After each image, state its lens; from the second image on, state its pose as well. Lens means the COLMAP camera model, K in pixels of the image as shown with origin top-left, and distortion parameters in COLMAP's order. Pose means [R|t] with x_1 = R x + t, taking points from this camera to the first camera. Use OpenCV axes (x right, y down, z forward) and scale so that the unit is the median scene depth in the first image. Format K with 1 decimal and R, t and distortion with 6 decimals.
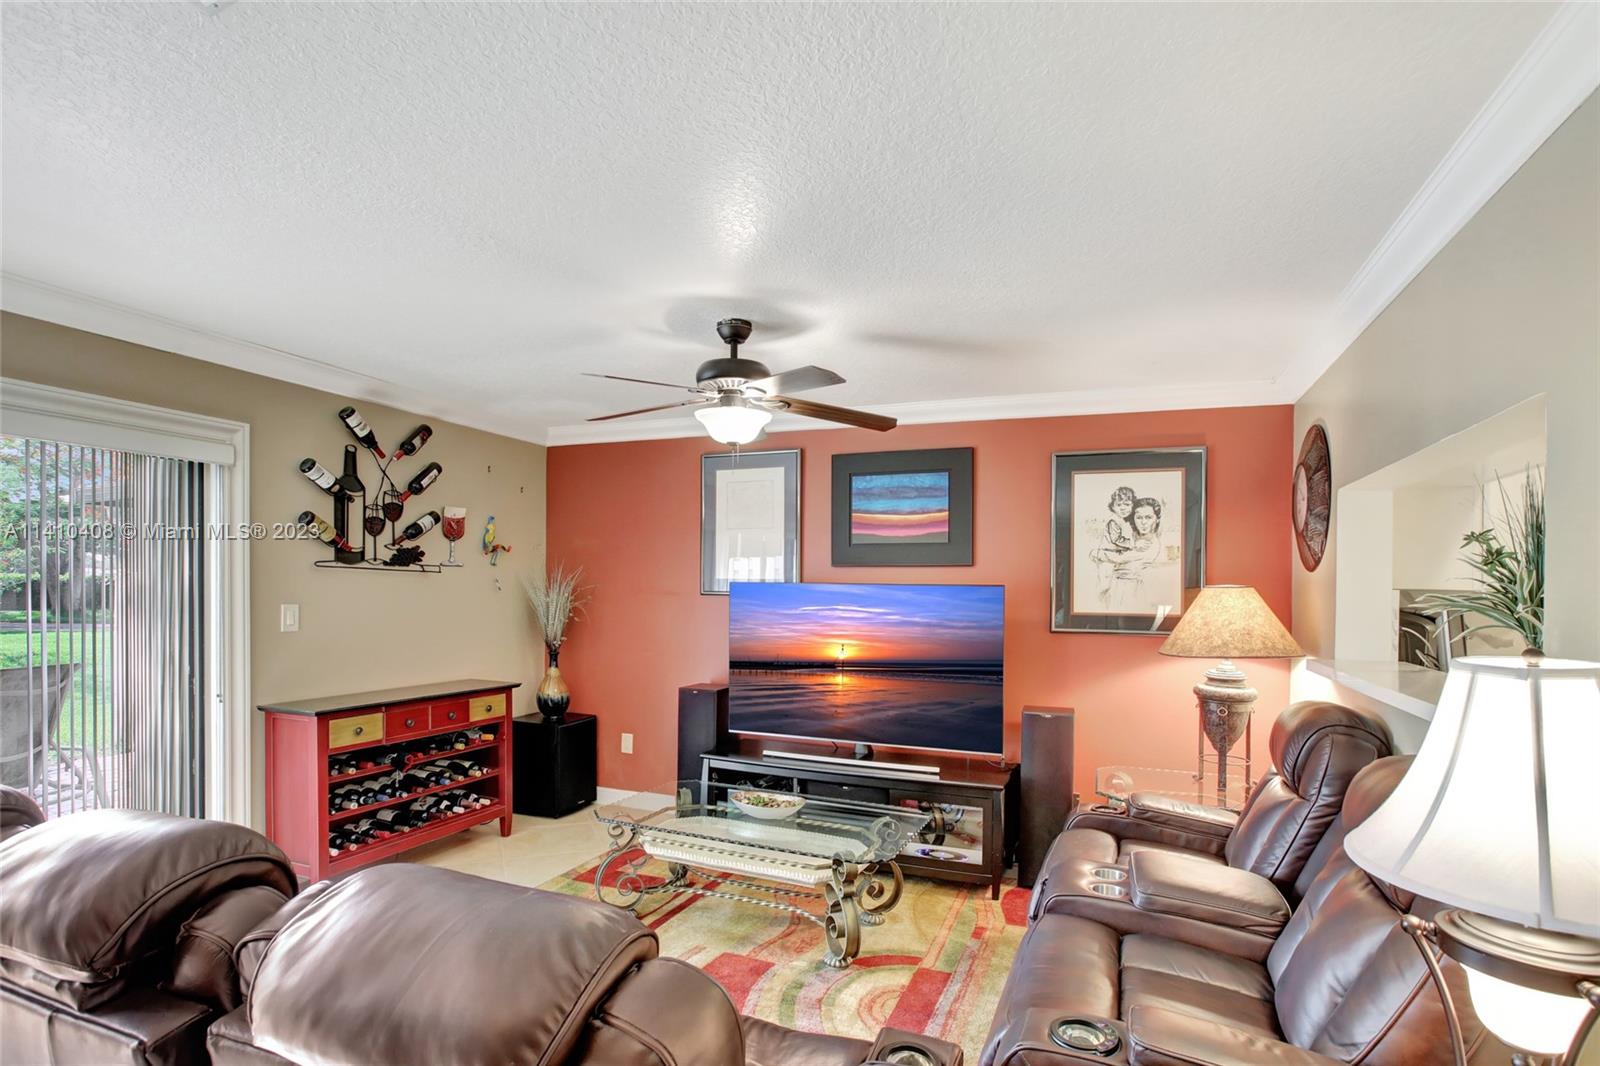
lens RADIAL K [[816.3, 0, 795.8], [0, 816.3, 582.0], [0, 0, 1]] dist [0.001116, 0.000114]
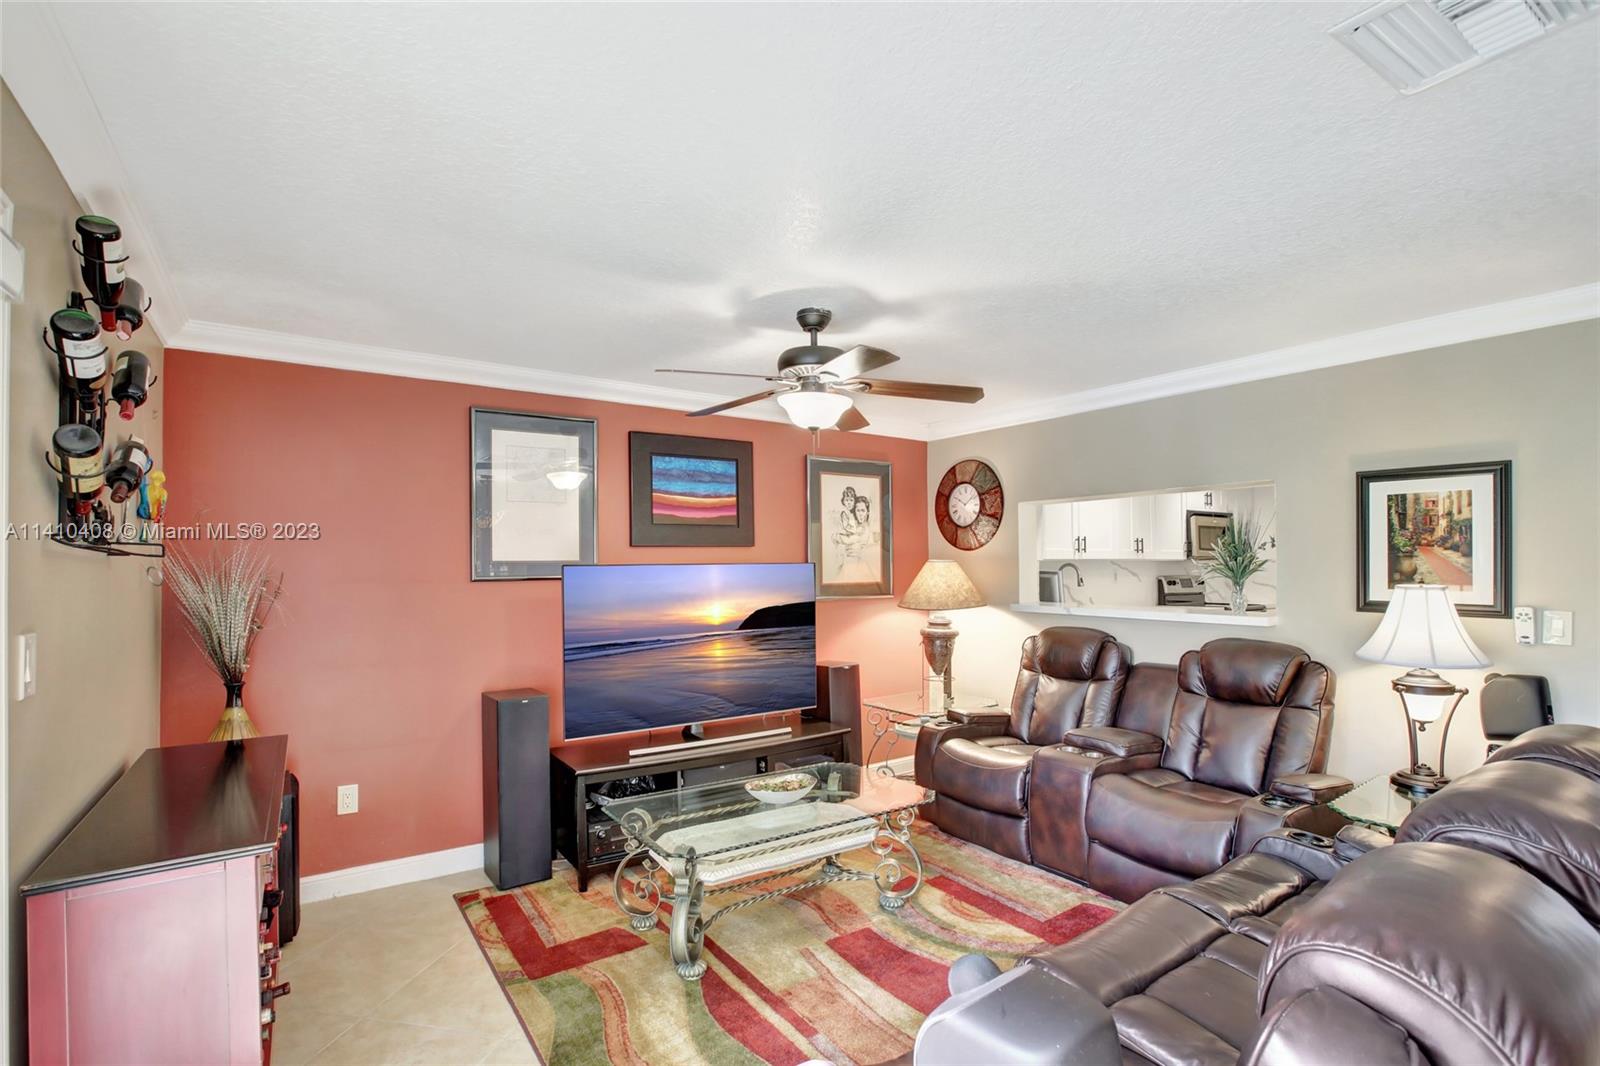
lens RADIAL K [[767.8, 0, 798.6], [0, 767.8, 502.1], [0, 0, 1]] dist [-0.028945, 0.000902]
pose [[0.542384, 0.046356, 0.838851, -0.696142], [0.011566, 0.997970, -0.062627, -0.014221], [-0.840051, 0.043670, 0.540747, 0.394469]]
